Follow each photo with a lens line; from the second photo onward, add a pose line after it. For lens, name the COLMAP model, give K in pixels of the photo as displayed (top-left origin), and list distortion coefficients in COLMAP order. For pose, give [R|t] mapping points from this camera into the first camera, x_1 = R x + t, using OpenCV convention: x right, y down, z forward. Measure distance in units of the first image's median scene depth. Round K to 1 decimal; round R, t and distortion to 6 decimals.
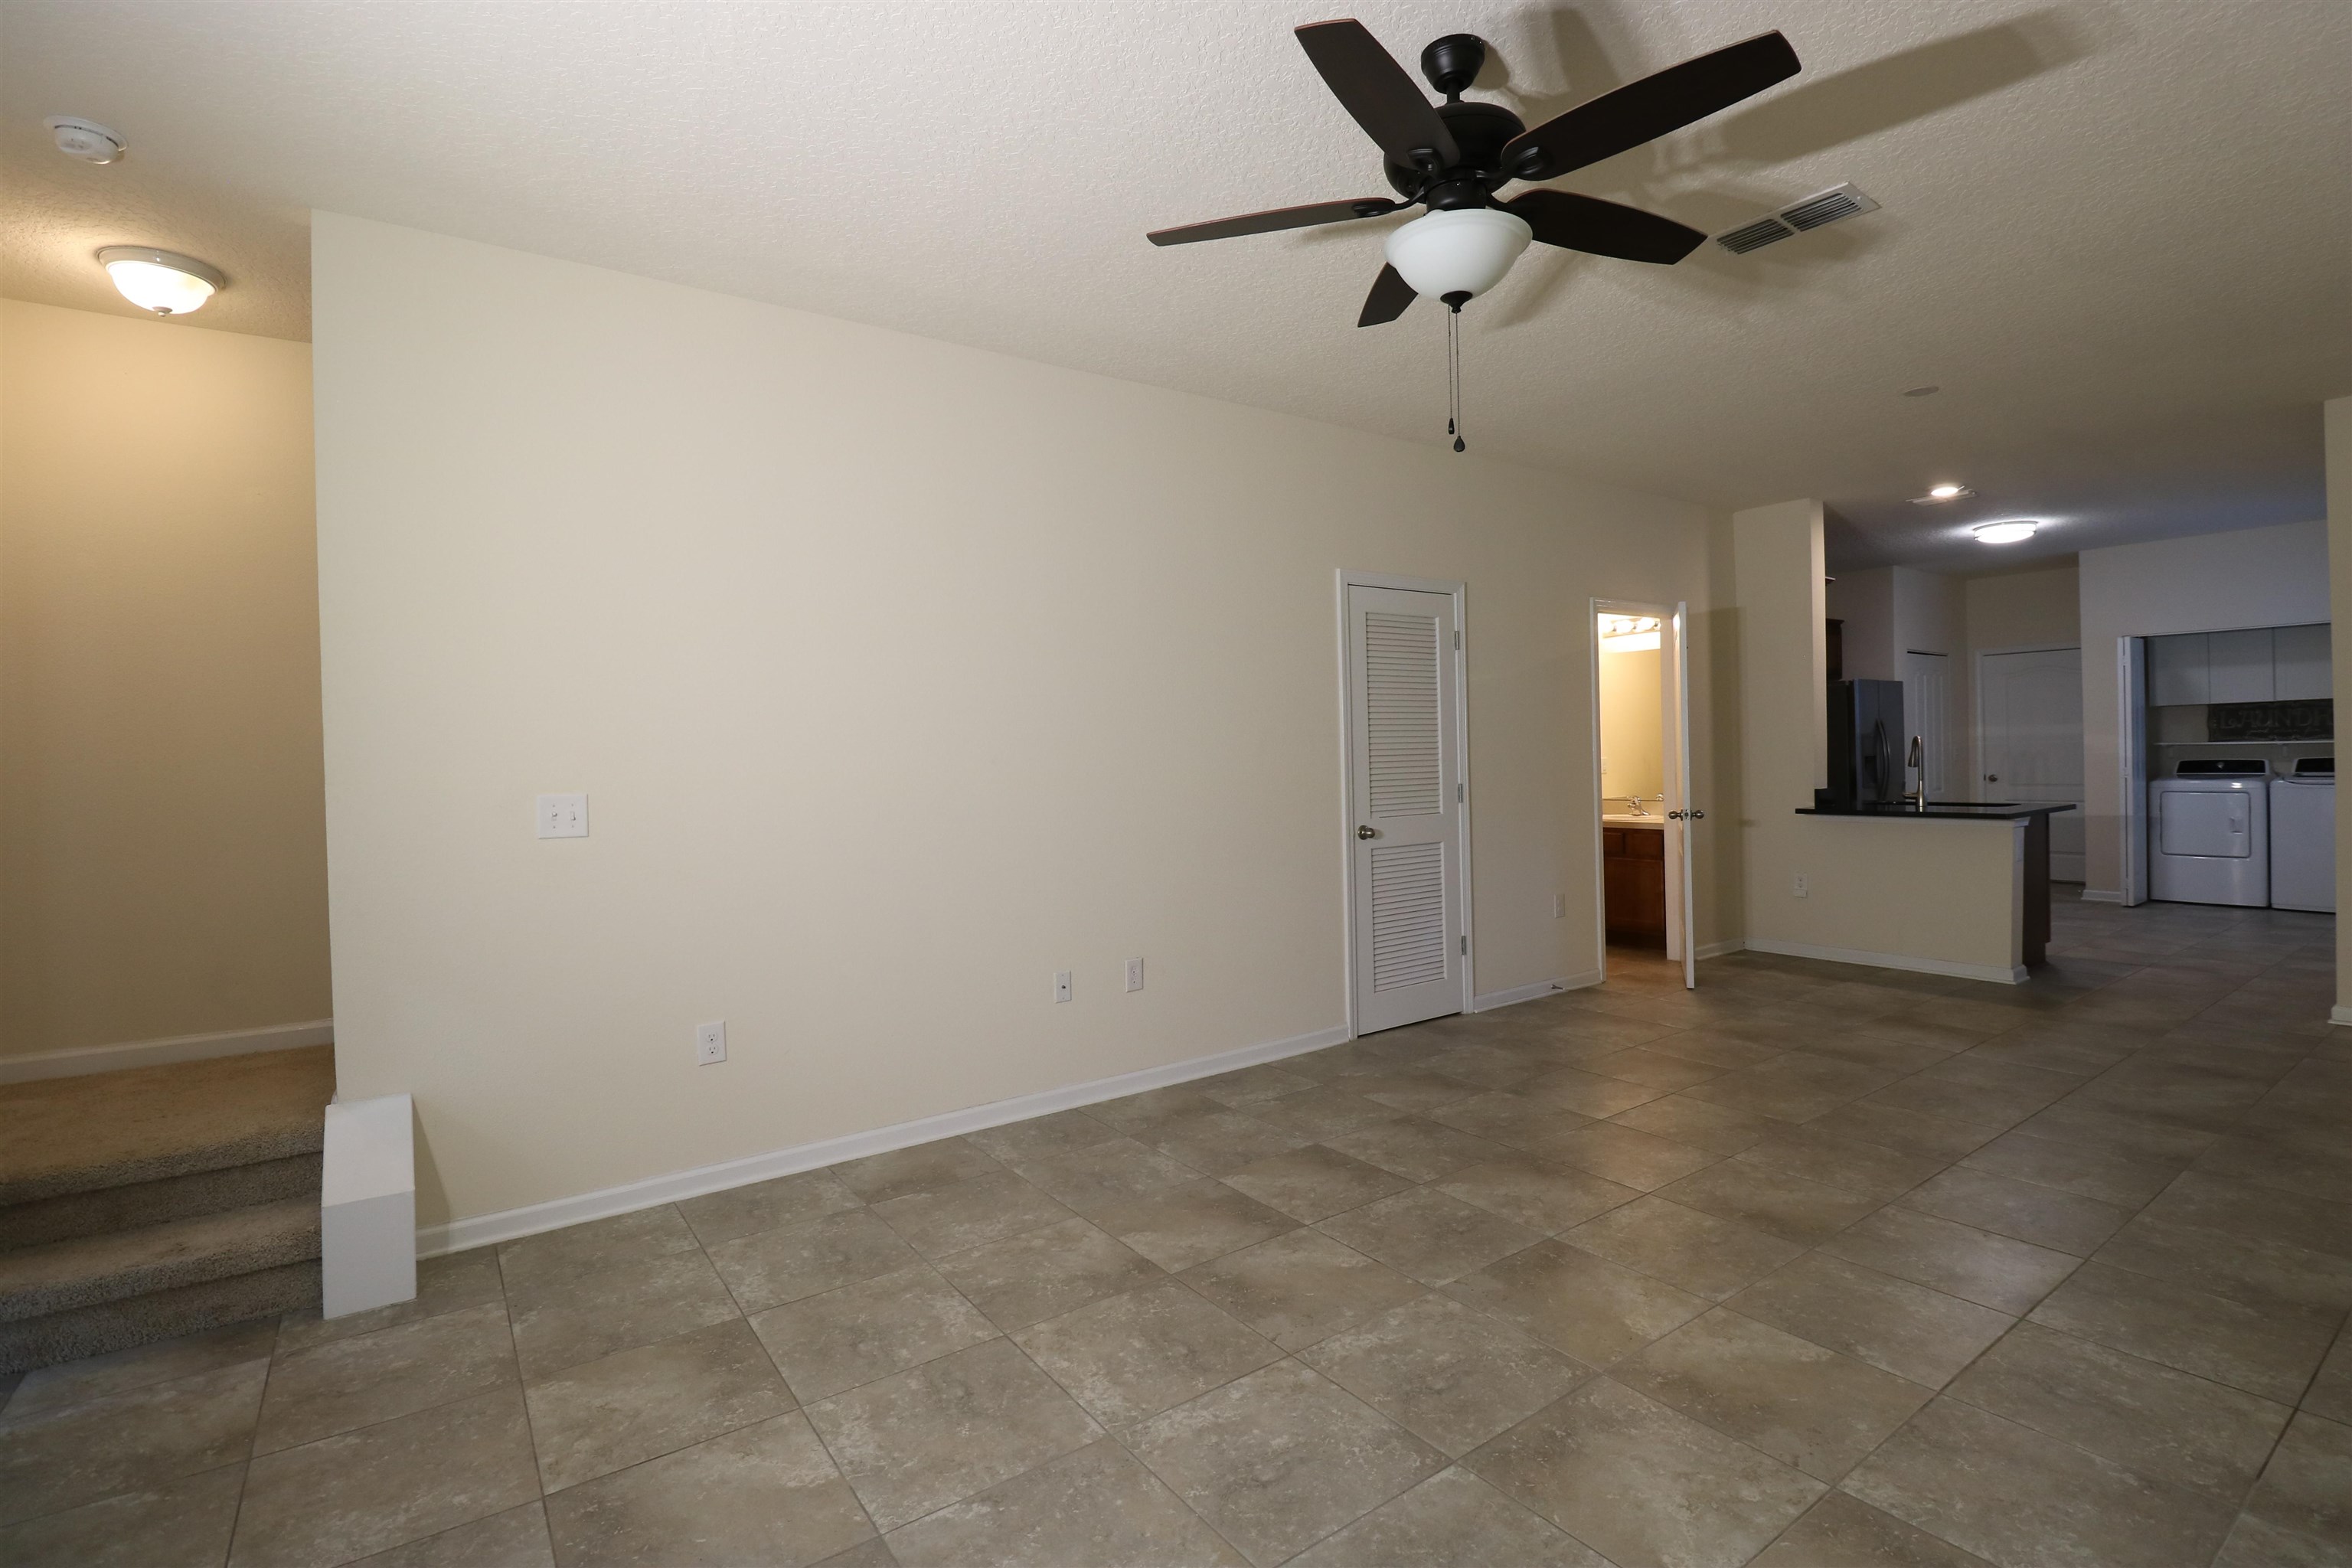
lens RADIAL K [[1085.0, 0, 1175.3], [0, 1085.0, 769.8], [0, 0, 1]] dist [-0.005164, -0.002847]
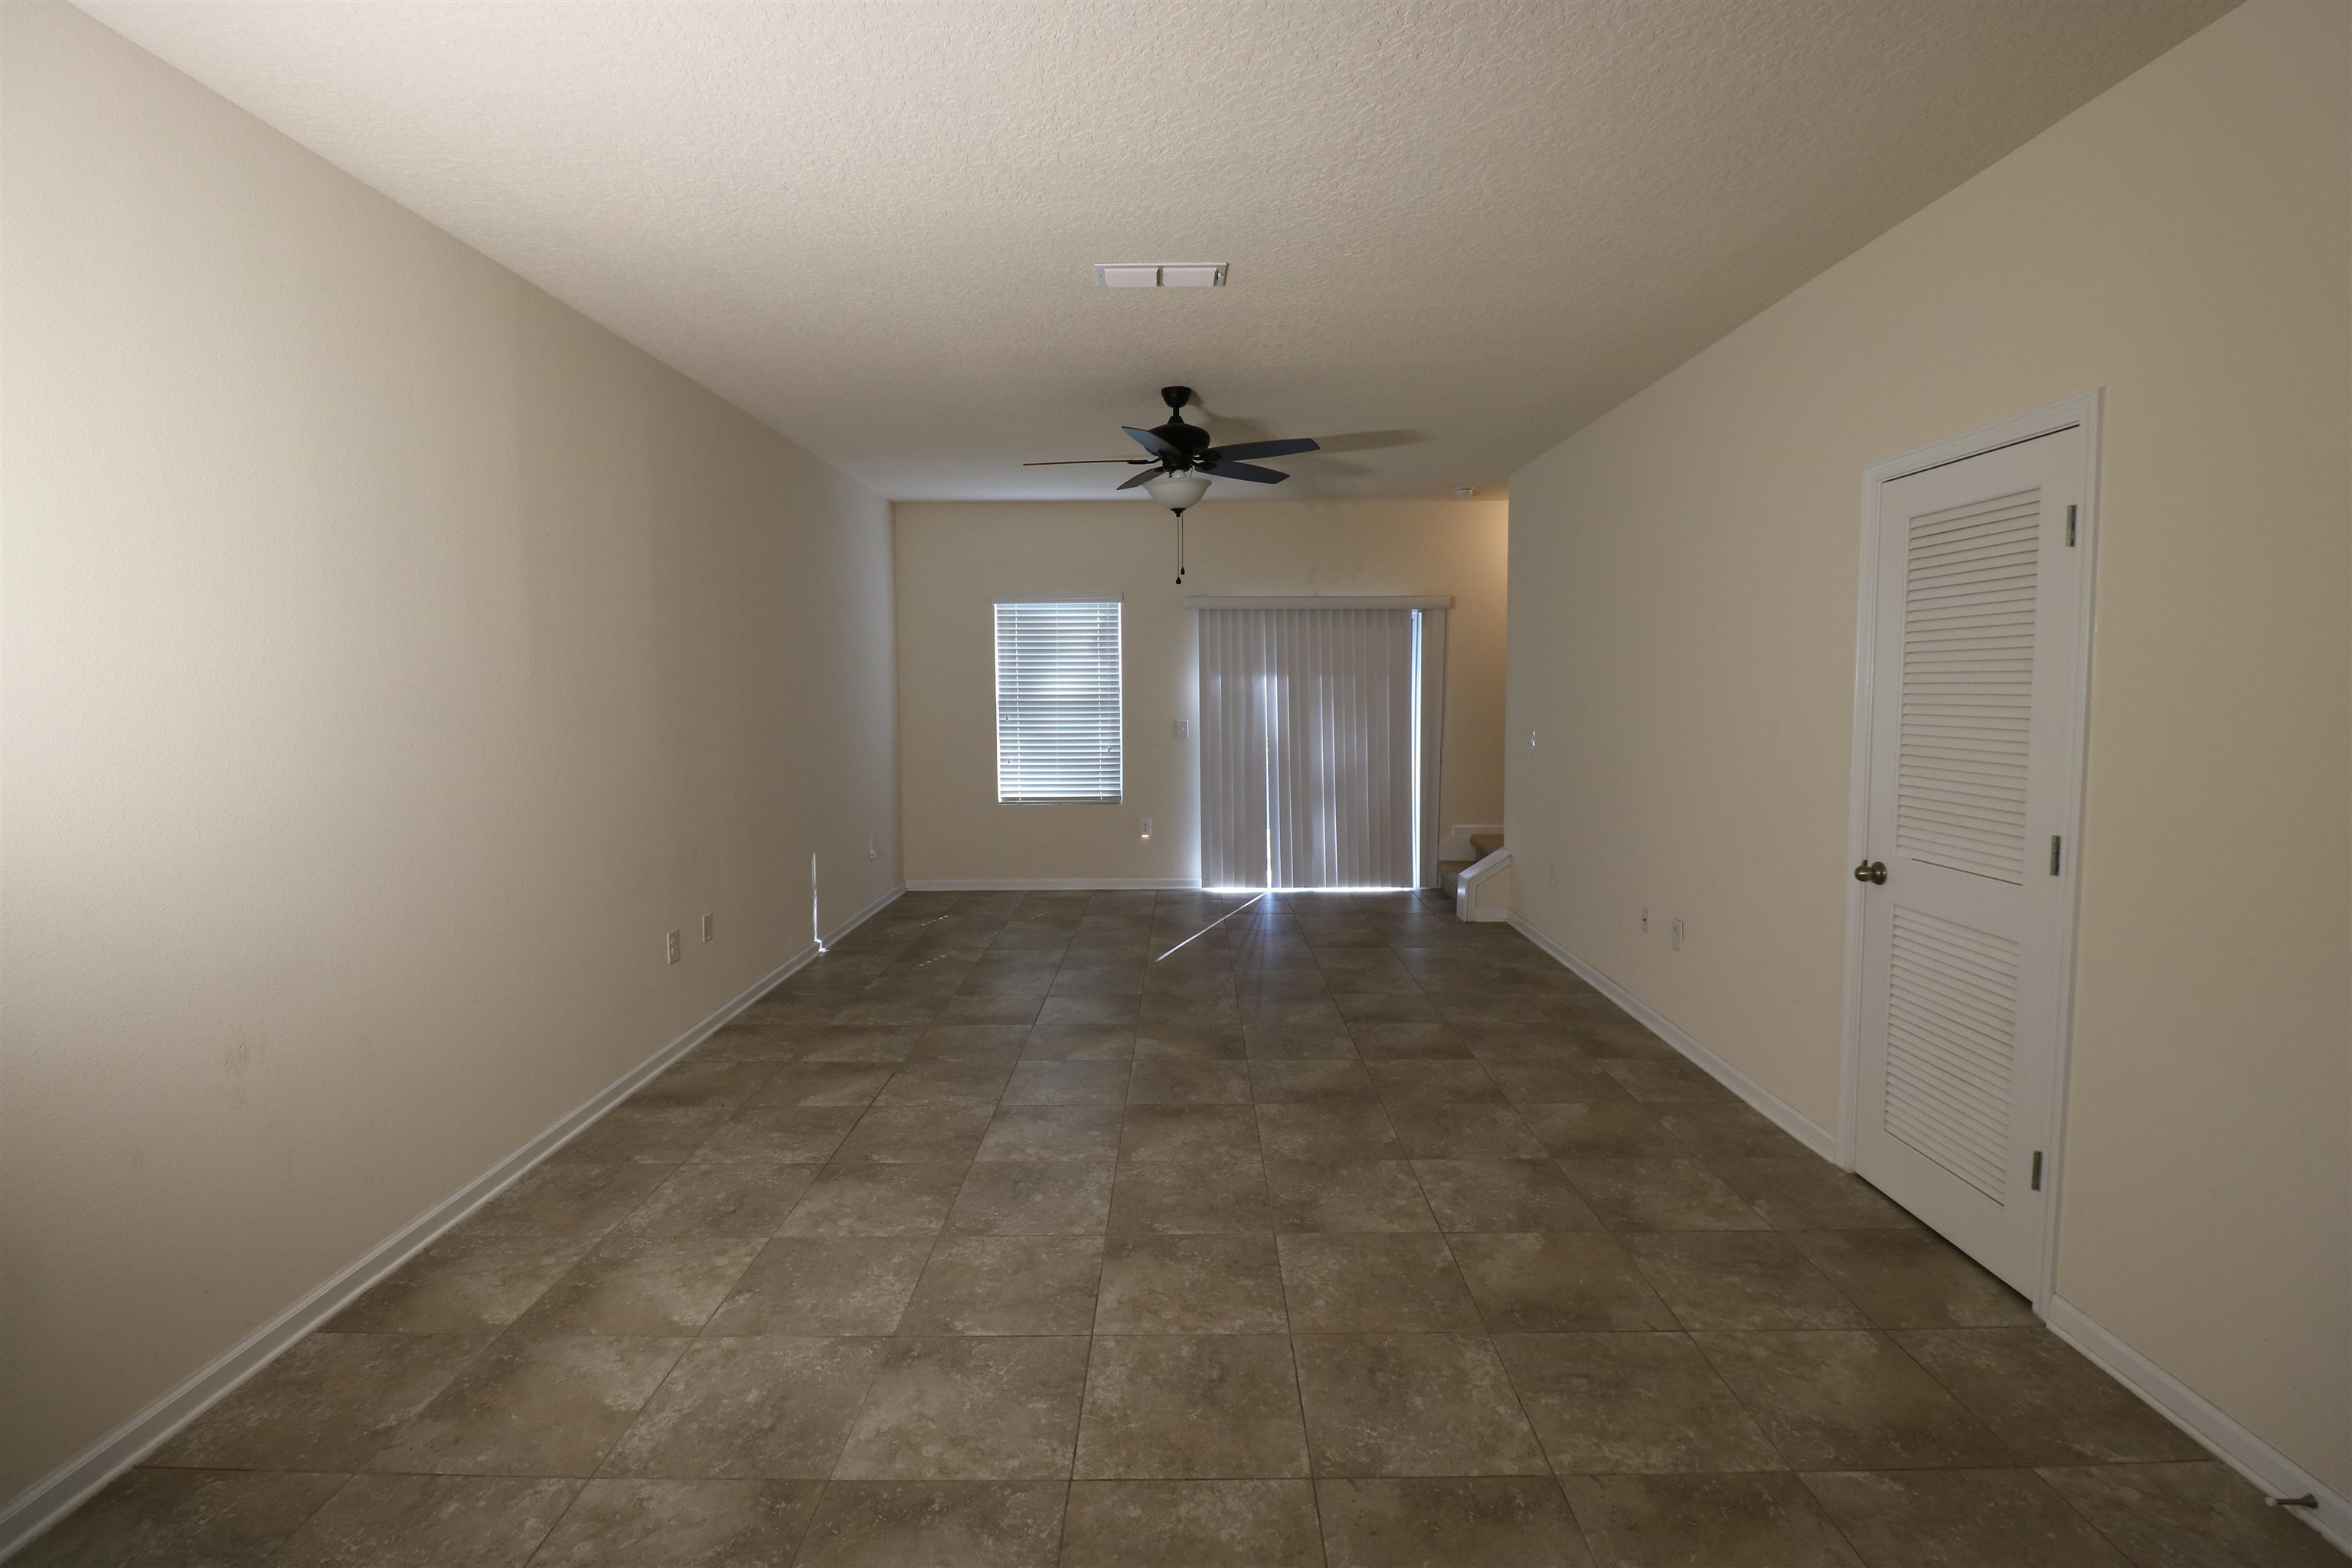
lens RADIAL K [[1085.0, 0, 1177.3], [0, 1085.0, 780.4], [0, 0, 1]] dist [-0.005164, -0.002847]
pose [[-0.582545, 0.088832, -0.807929, 1.405095], [-0.002185, 0.993835, 0.110848, -0.097061], [0.812795, 0.066339, -0.578760, 1.578127]]
